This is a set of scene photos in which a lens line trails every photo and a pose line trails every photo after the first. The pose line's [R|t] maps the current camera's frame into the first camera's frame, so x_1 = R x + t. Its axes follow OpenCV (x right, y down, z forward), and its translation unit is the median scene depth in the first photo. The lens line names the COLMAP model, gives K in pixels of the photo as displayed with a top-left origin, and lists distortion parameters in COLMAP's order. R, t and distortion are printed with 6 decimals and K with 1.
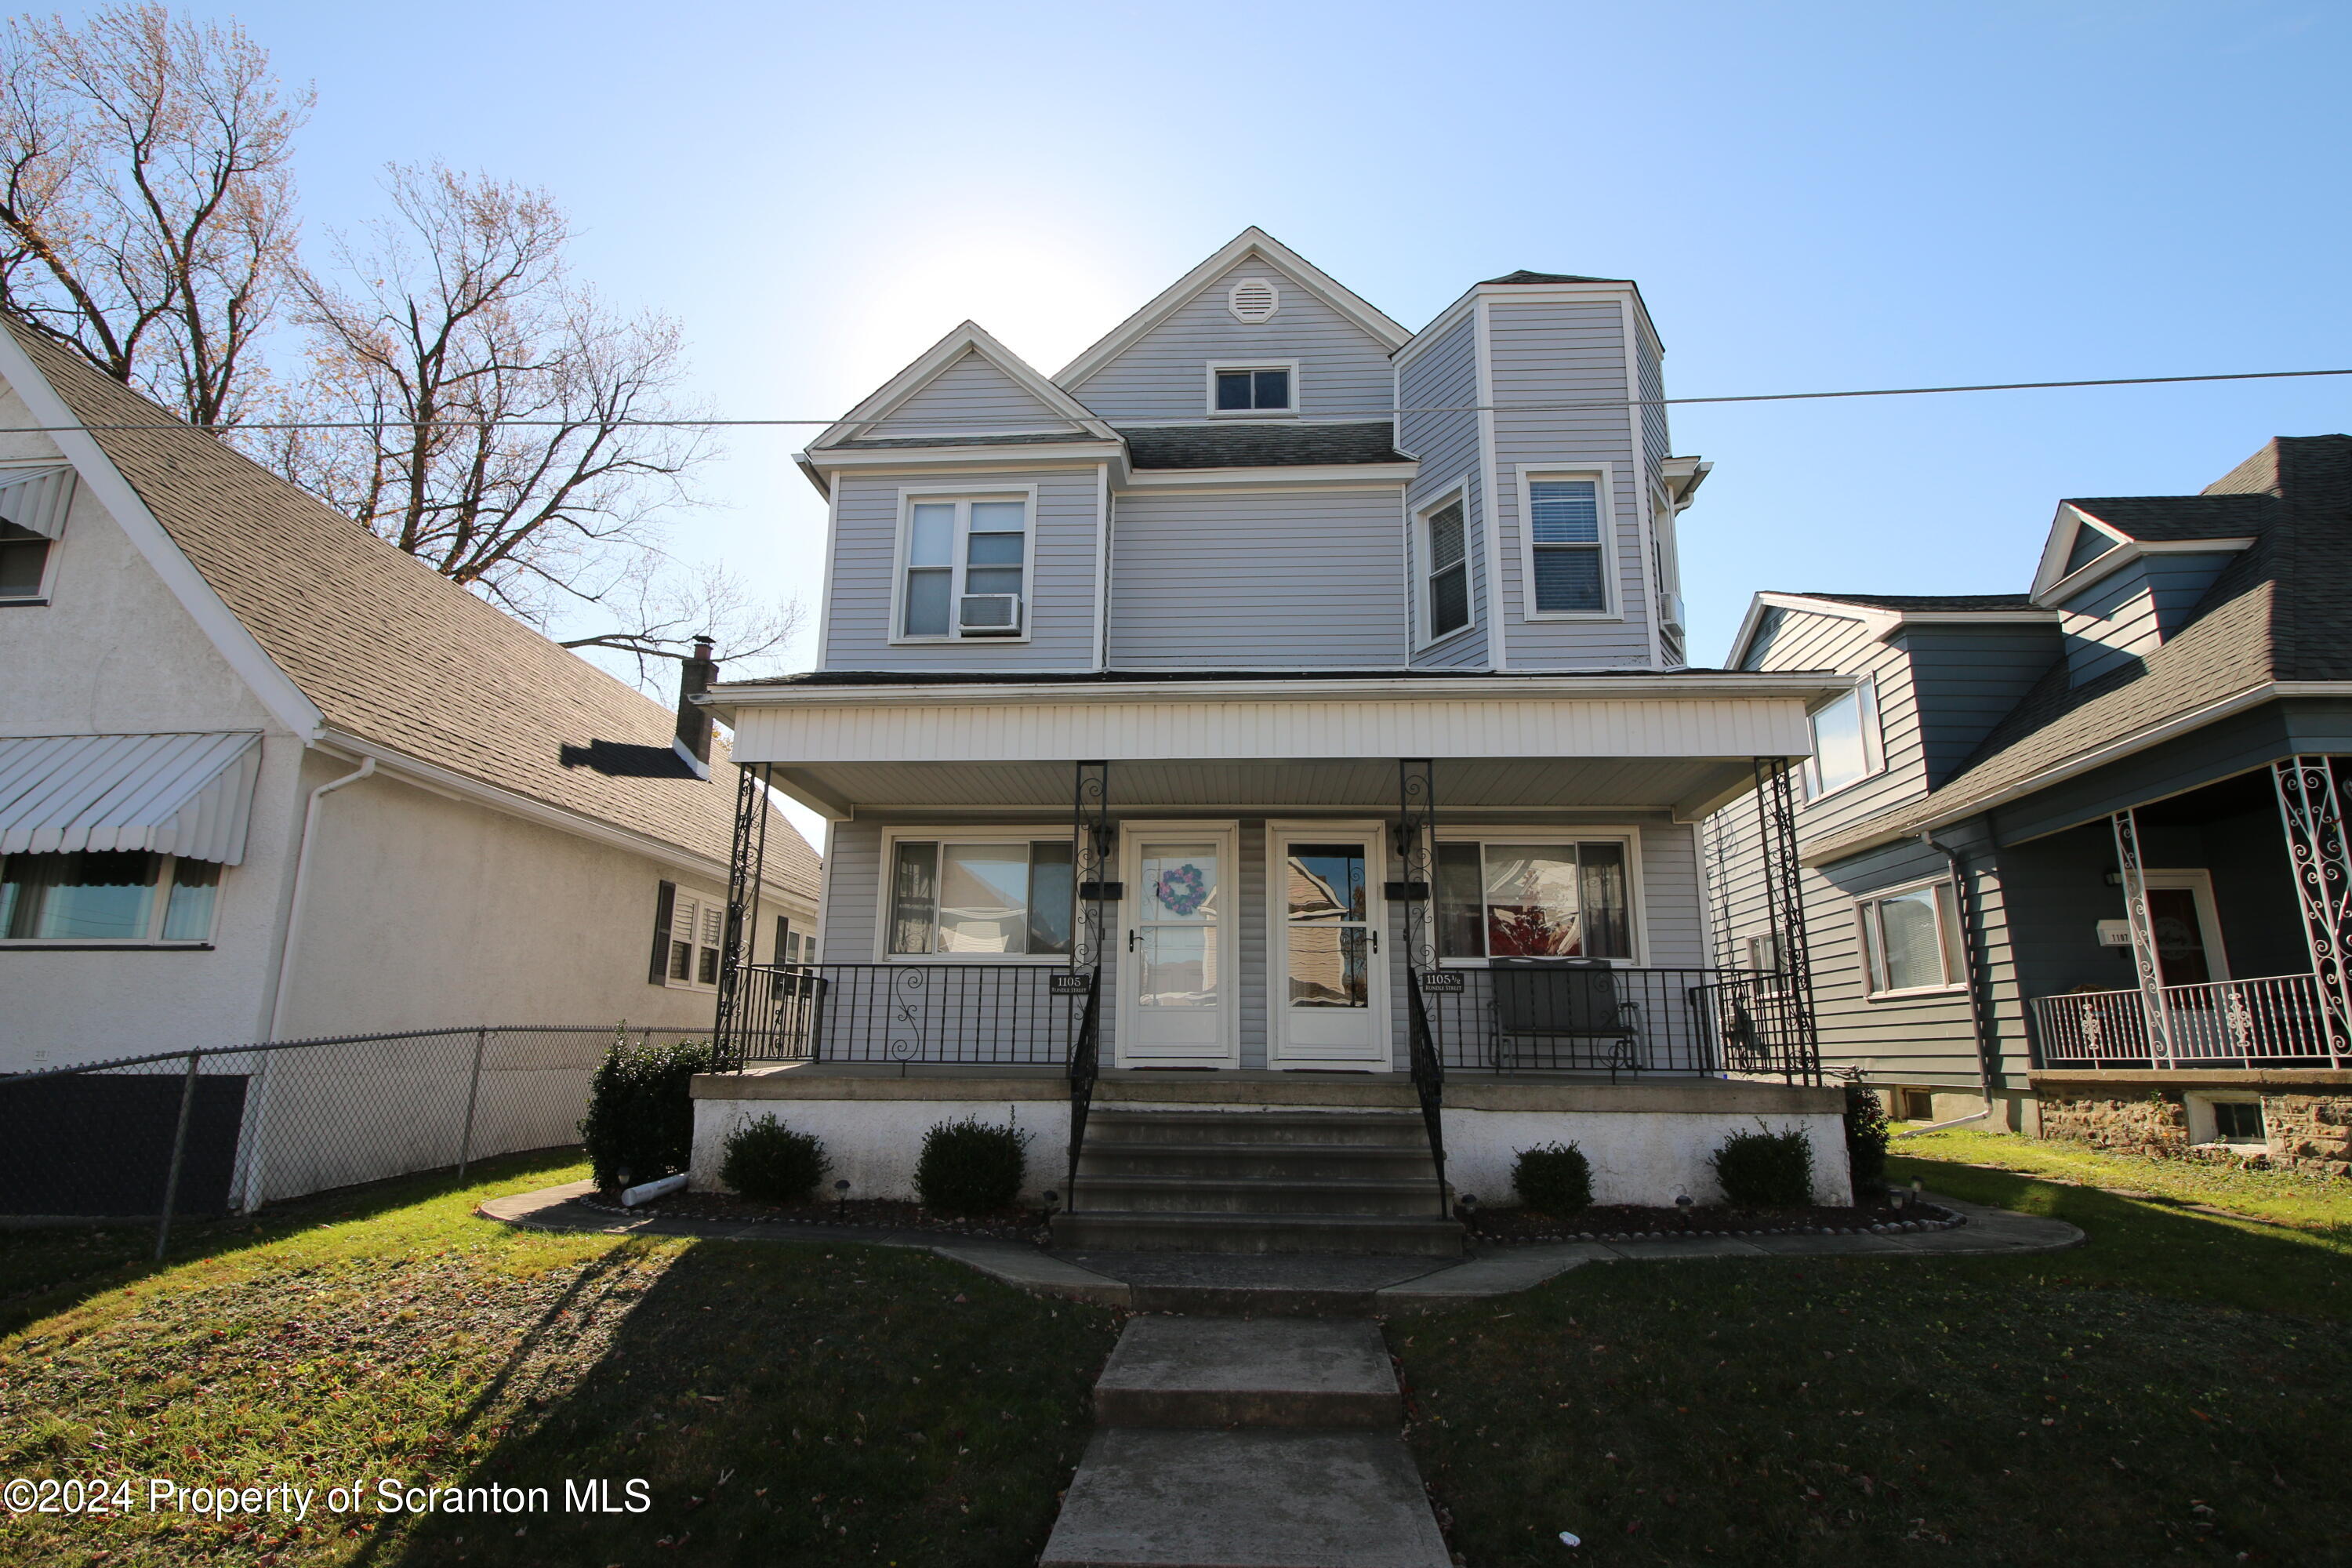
lens RADIAL K [[1241.1, 0, 1176.0], [0, 1241.1, 784.0], [0, 0, 1]] dist [0.004688, -0.012616]
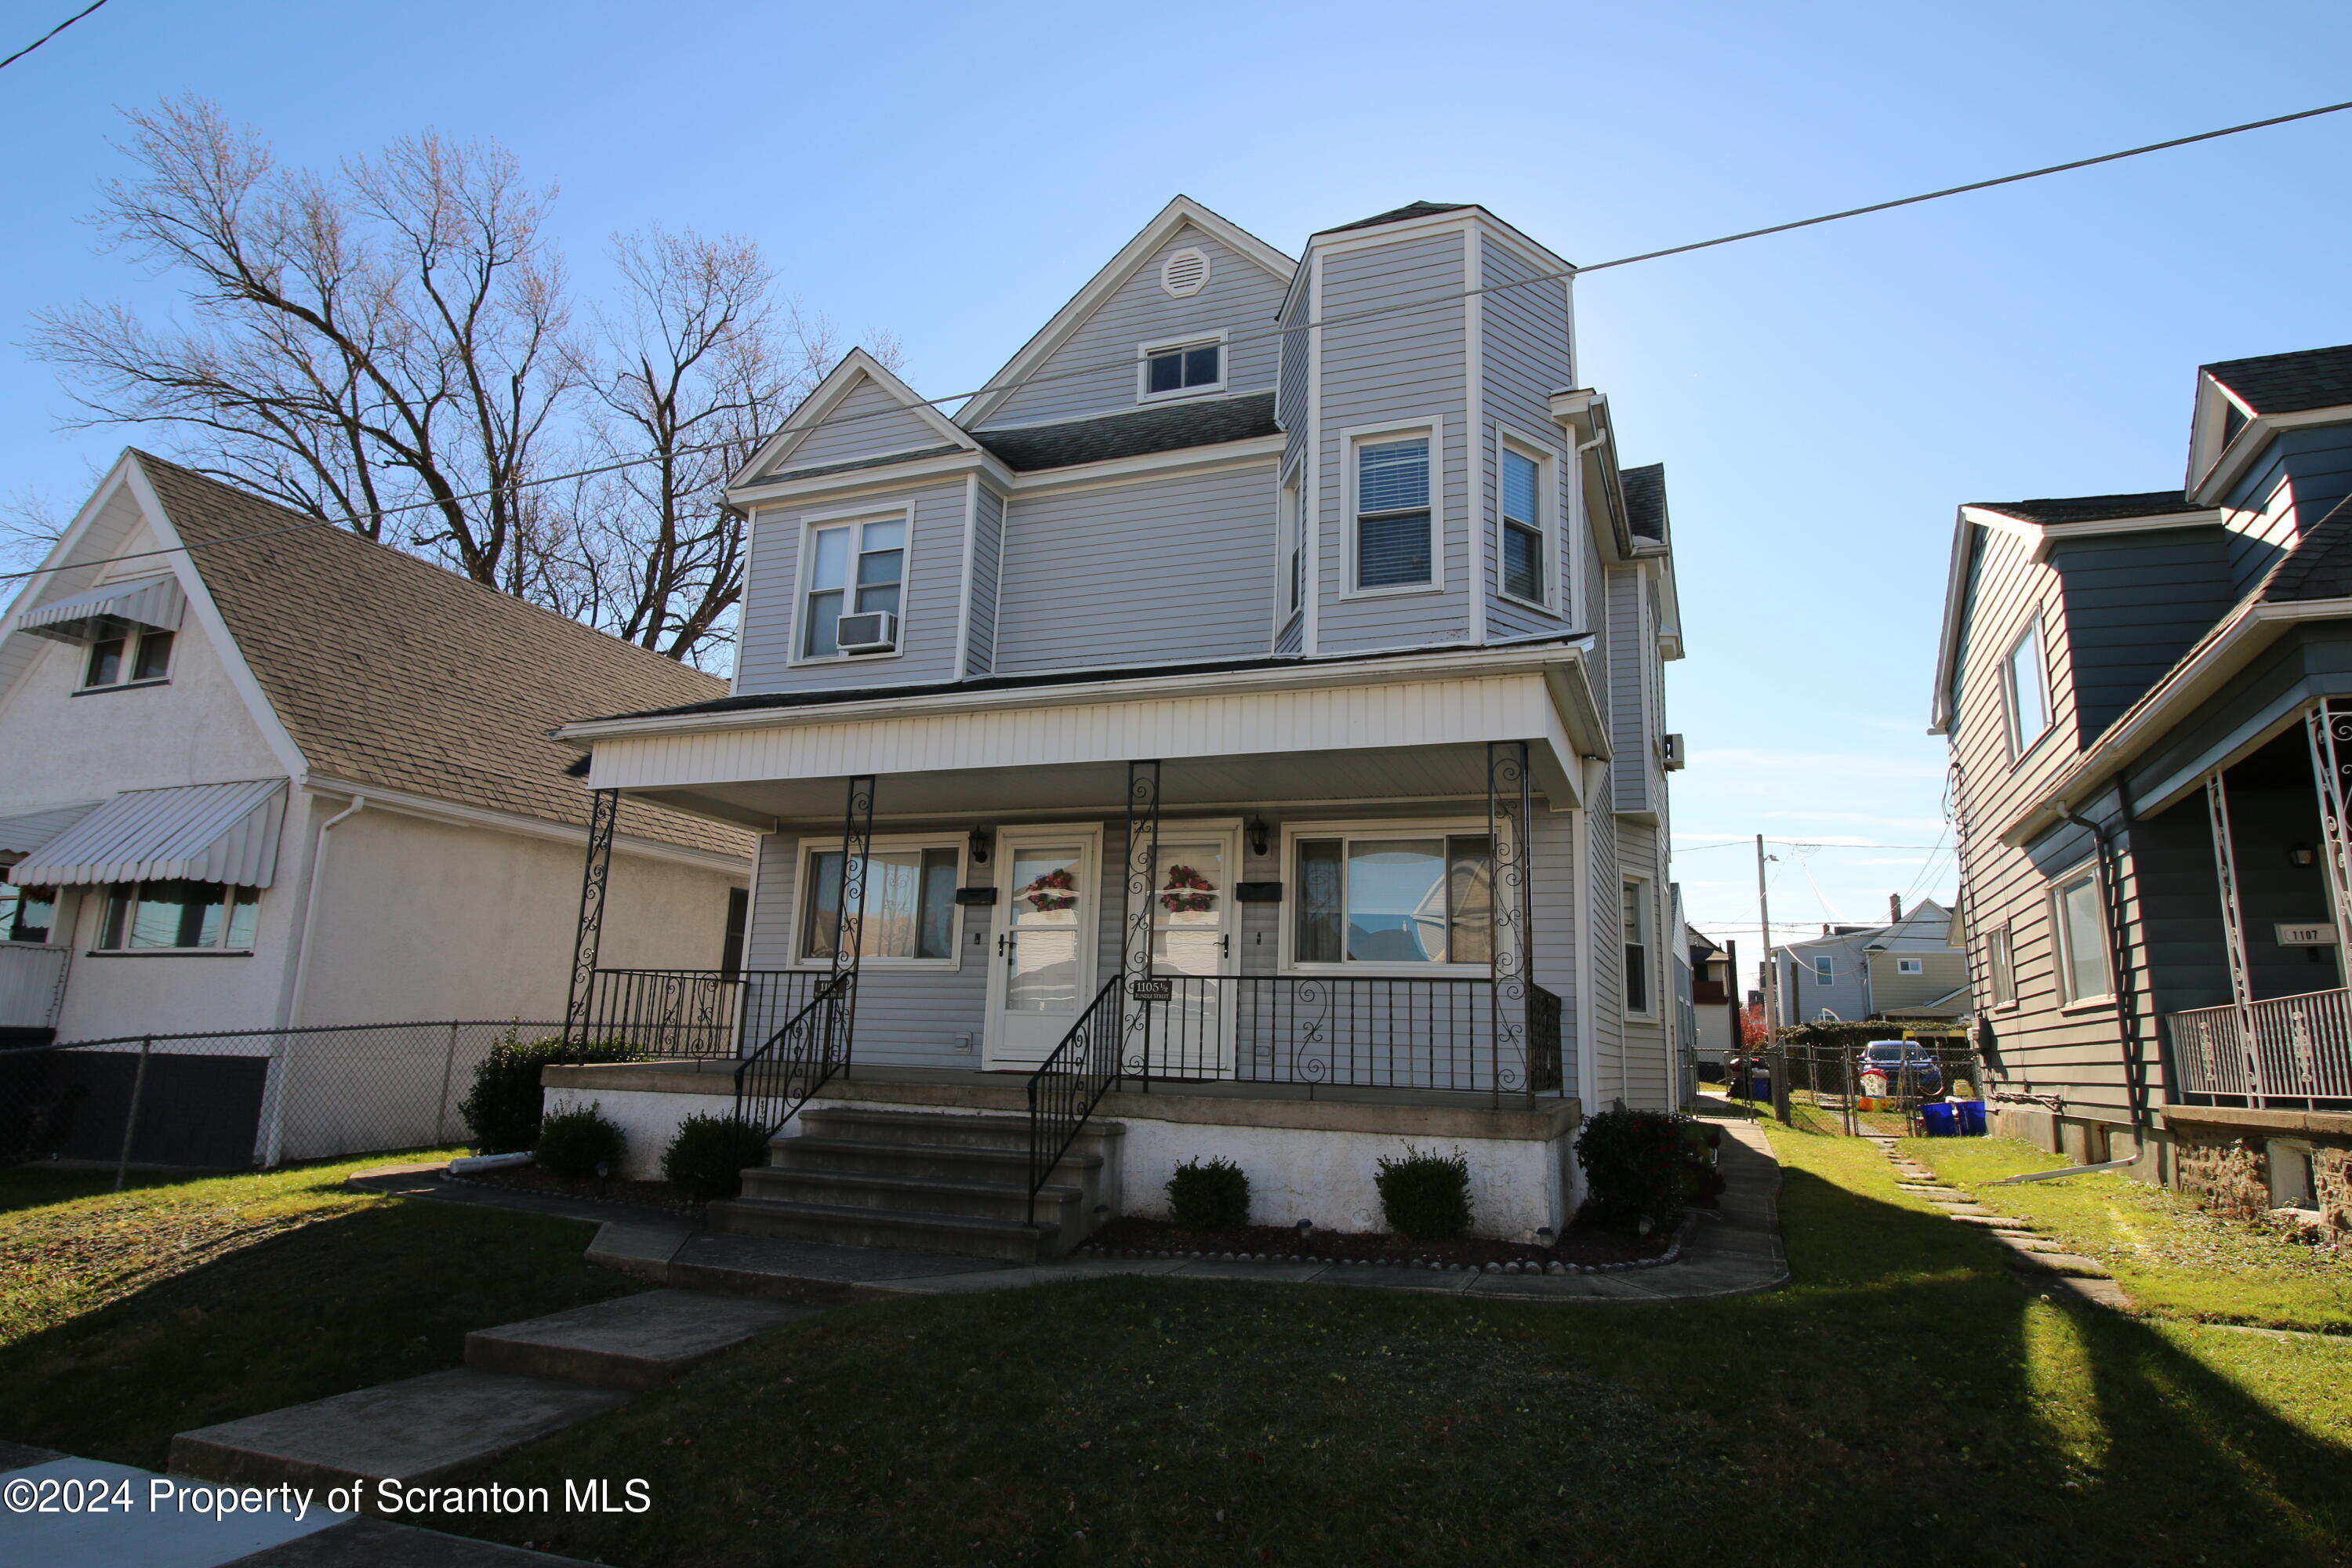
lens RADIAL K [[1358.2, 0, 1176.0], [0, 1358.2, 784.0], [0, 0, 1]] dist [0.012772, -0.019795]
pose [[0.949167, -0.039177, -0.312326, 0.444038], [0.044301, 0.998975, 0.009324, -0.008697], [0.311641, -0.022686, 0.949929, -0.004008]]
